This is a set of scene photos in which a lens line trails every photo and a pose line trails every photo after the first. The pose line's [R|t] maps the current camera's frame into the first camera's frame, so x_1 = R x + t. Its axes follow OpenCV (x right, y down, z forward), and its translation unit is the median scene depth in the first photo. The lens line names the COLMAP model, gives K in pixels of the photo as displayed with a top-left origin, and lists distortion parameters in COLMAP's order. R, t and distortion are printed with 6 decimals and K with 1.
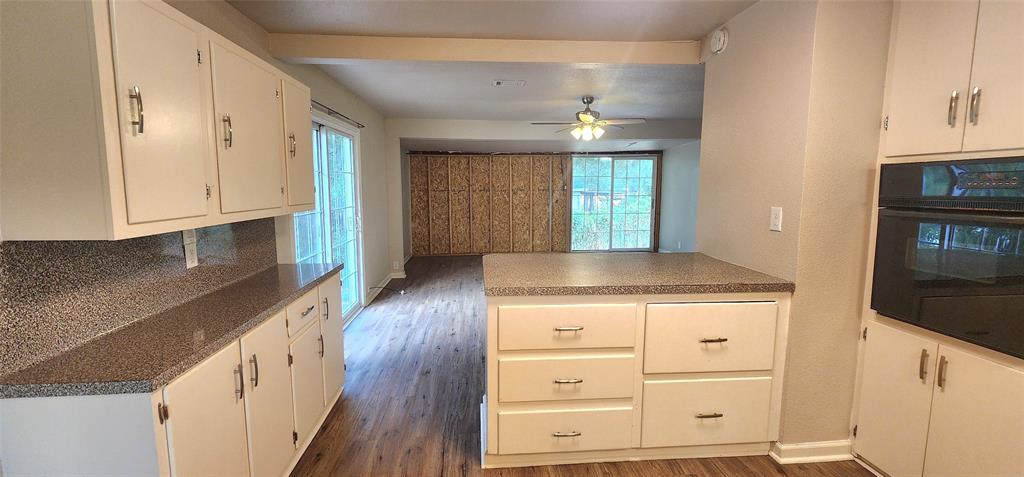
lens RADIAL K [[421.1, 0, 511.9], [0, 421.1, 231.9], [0, 0, 1]] dist [0.000512, 0.000238]
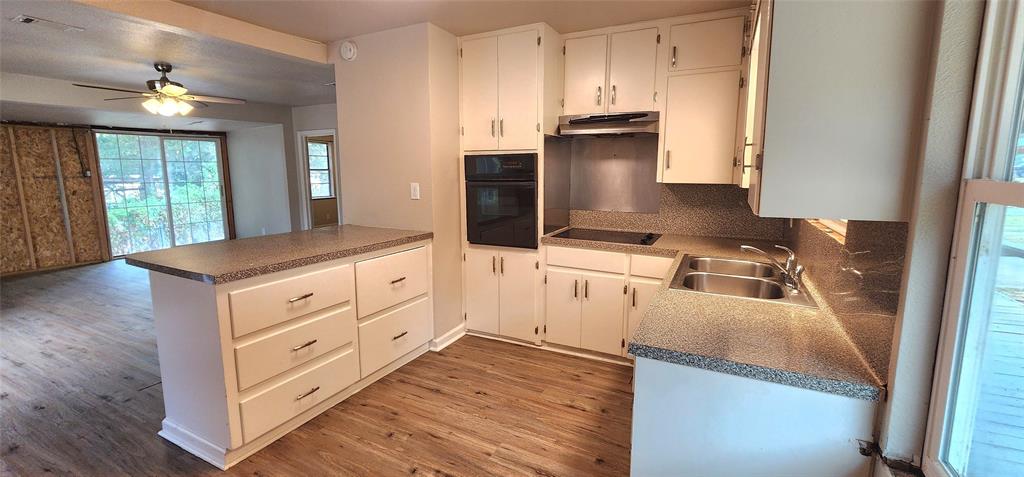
lens RADIAL K [[421.1, 0, 511.9], [0, 421.1, 231.9], [0, 0, 1]] dist [0.000512, 0.000238]
pose [[0.528569, -0.124128, 0.839766, -0.303985], [0.097034, 0.991602, 0.085496, 0.012143], [-0.843326, 0.036296, 0.536175, -0.039206]]
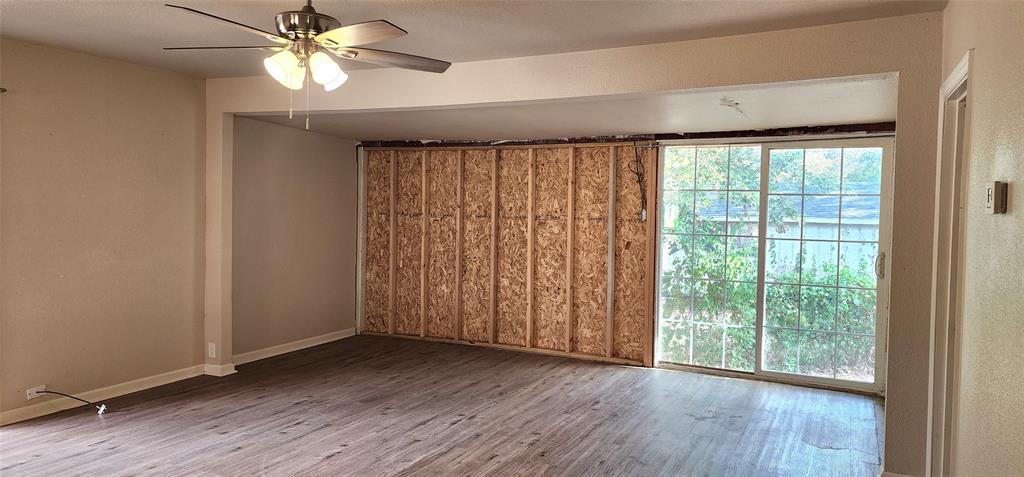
lens RADIAL K [[702.8, 0, 498.2], [0, 702.8, 222.7], [0, 0, 1]] dist [0.082393, -0.000420]
pose [[0.847852, 0.033660, -0.529164, 1.046974], [-0.075198, 0.995529, -0.057160, -0.118845], [0.524874, 0.088255, 0.846592, 0.807661]]
